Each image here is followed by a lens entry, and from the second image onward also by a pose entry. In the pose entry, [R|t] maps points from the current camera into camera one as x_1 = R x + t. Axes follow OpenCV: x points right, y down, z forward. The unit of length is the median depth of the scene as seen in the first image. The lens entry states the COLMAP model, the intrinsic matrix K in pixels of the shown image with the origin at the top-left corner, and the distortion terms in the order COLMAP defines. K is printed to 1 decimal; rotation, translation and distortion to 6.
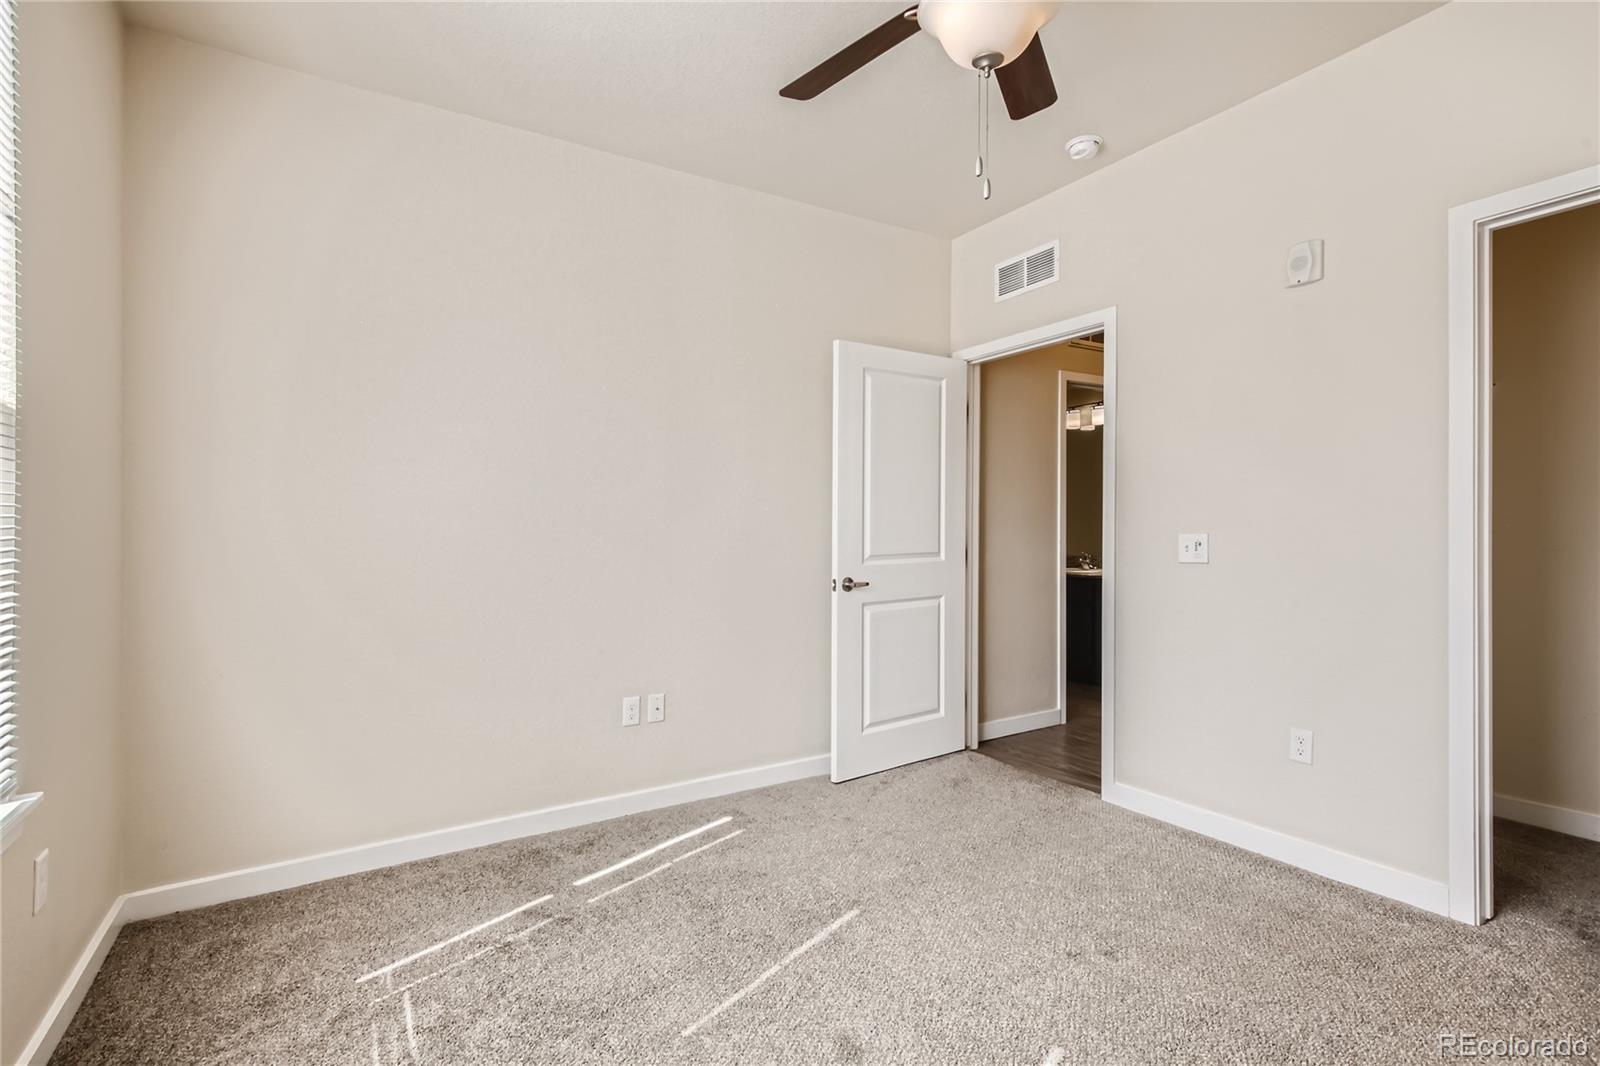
lens RADIAL K [[756.5, 0, 797.1], [0, 756.5, 538.7], [0, 0, 1]] dist [0.000408, 0.000233]
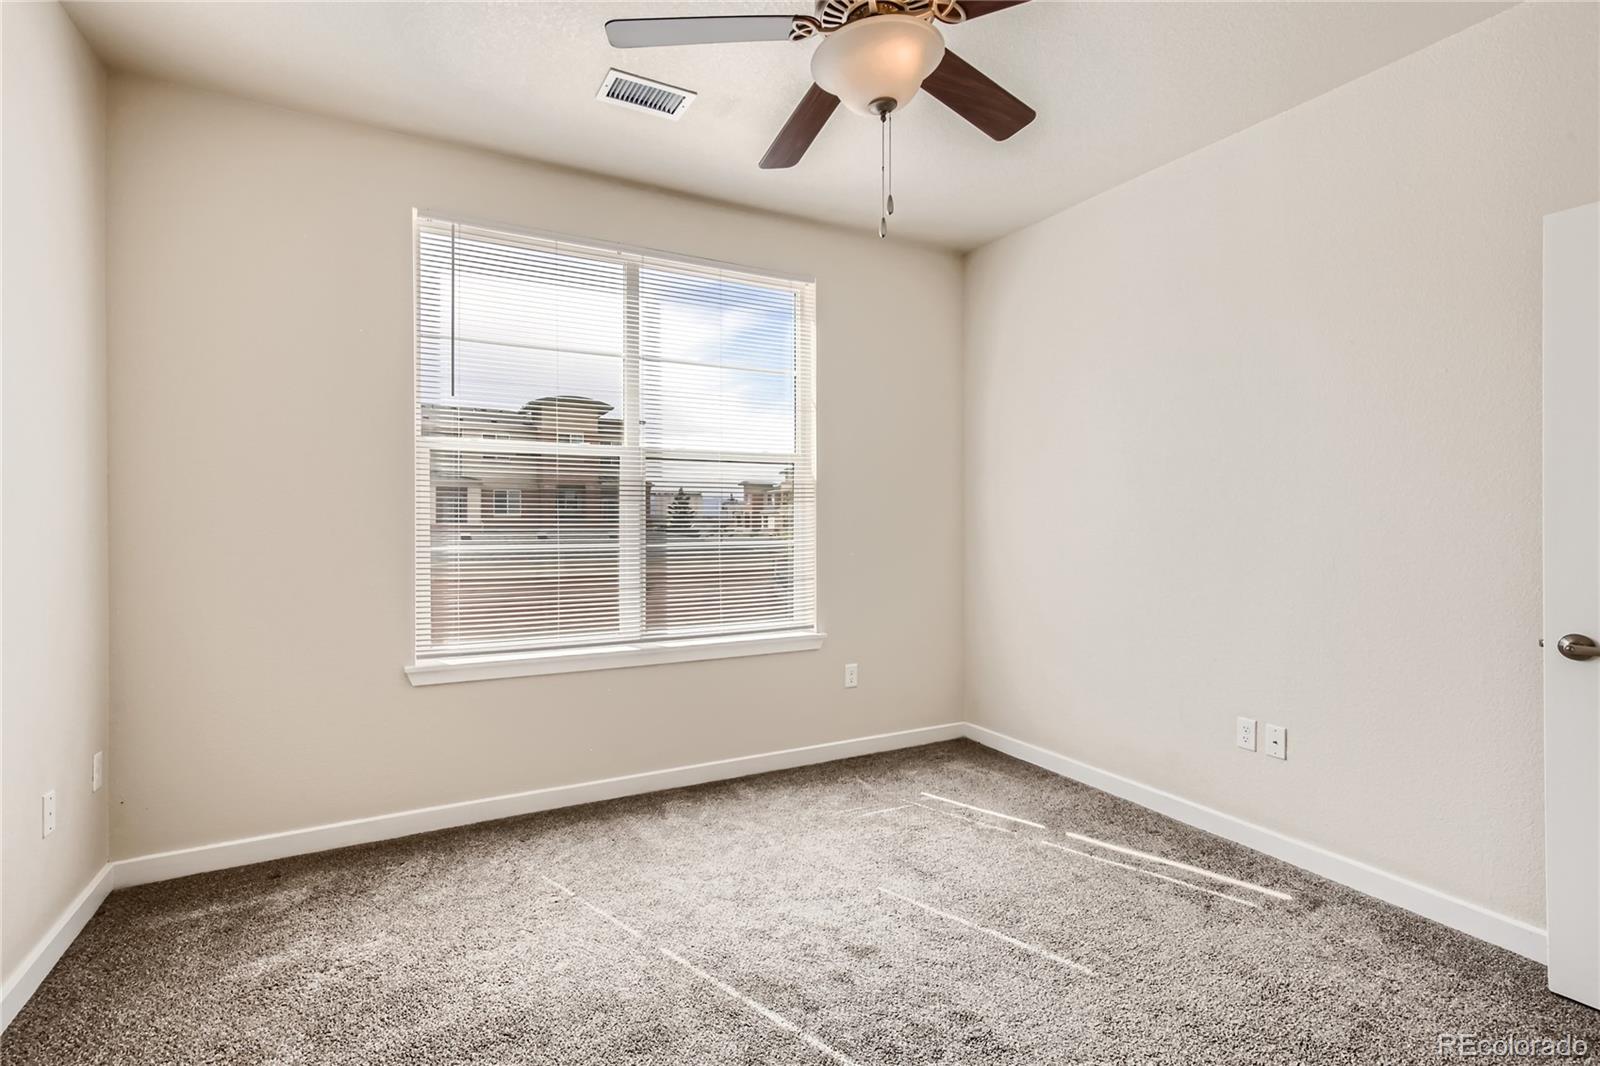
lens RADIAL K [[747.3, 0, 795.0], [0, 747.3, 507.8], [0, 0, 1]] dist [0.001483, 0.000848]
pose [[-0.052588, 0.004455, -0.998606, 0.824231], [-0.008342, 0.999953, 0.004901, -0.051049], [0.998581, 0.008588, -0.052548, 0.580349]]
